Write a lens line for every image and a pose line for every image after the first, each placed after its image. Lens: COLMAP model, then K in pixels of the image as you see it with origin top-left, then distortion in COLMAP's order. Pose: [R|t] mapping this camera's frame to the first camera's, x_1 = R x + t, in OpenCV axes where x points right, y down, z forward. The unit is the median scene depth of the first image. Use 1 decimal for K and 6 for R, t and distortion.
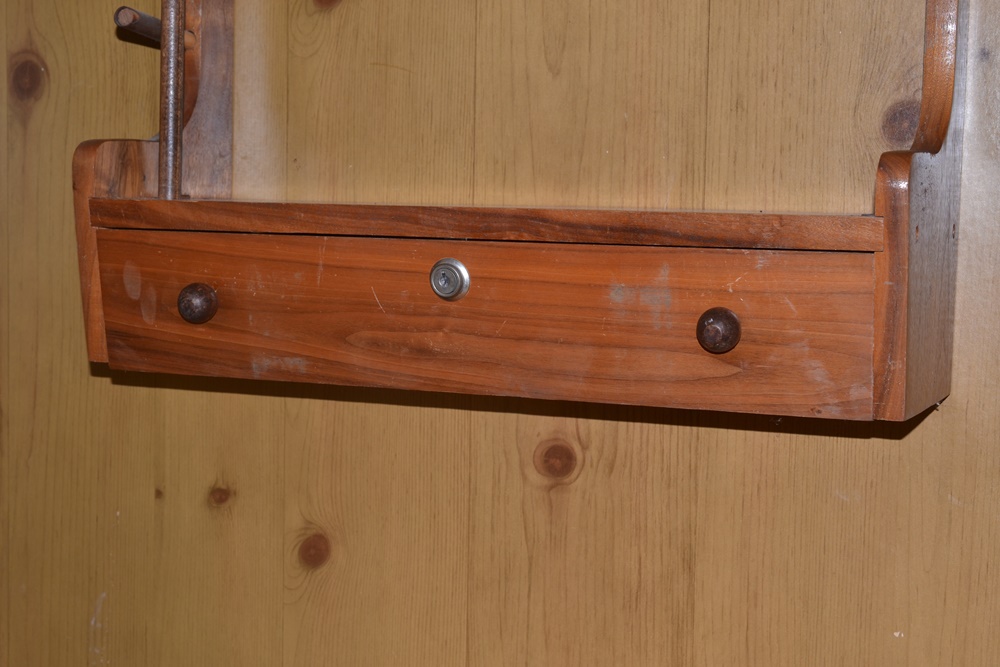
lens RADIAL K [[1802.1, 0, 499.1], [0, 1802.1, 332.2], [0, 0, 1]] dist [0.025456, 0.000000]
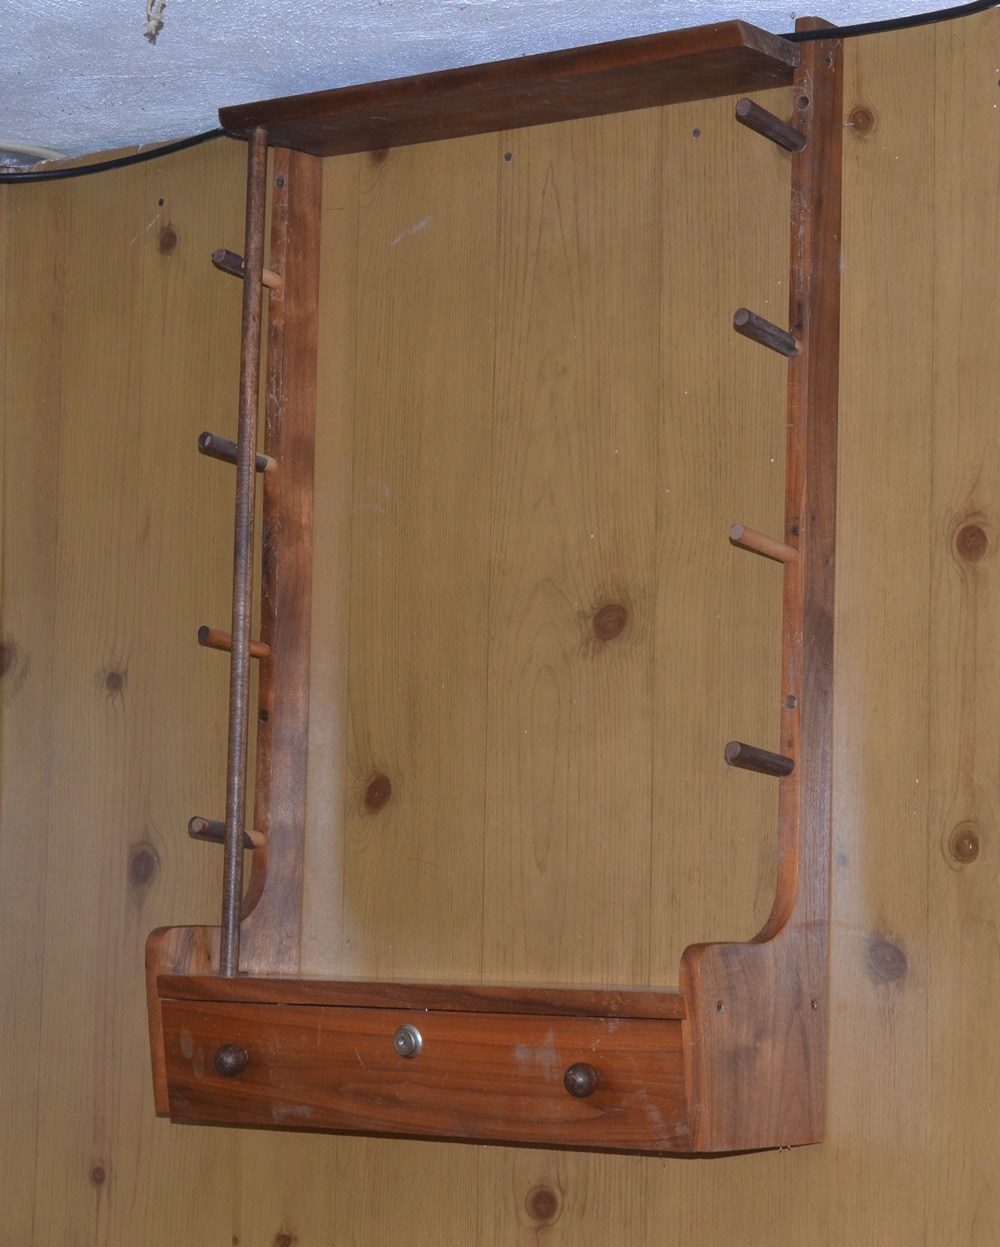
lens RADIAL K [[2896.9, 0, 500.0], [0, 2896.9, 624.4], [0, 0, 1]] dist [-0.003483, 0.000000]
pose [[0.976980, -0.022496, -0.212141, 0.426074], [-0.017600, 0.982535, -0.185243, 0.052720], [0.212604, 0.184712, 0.959521, -0.889832]]
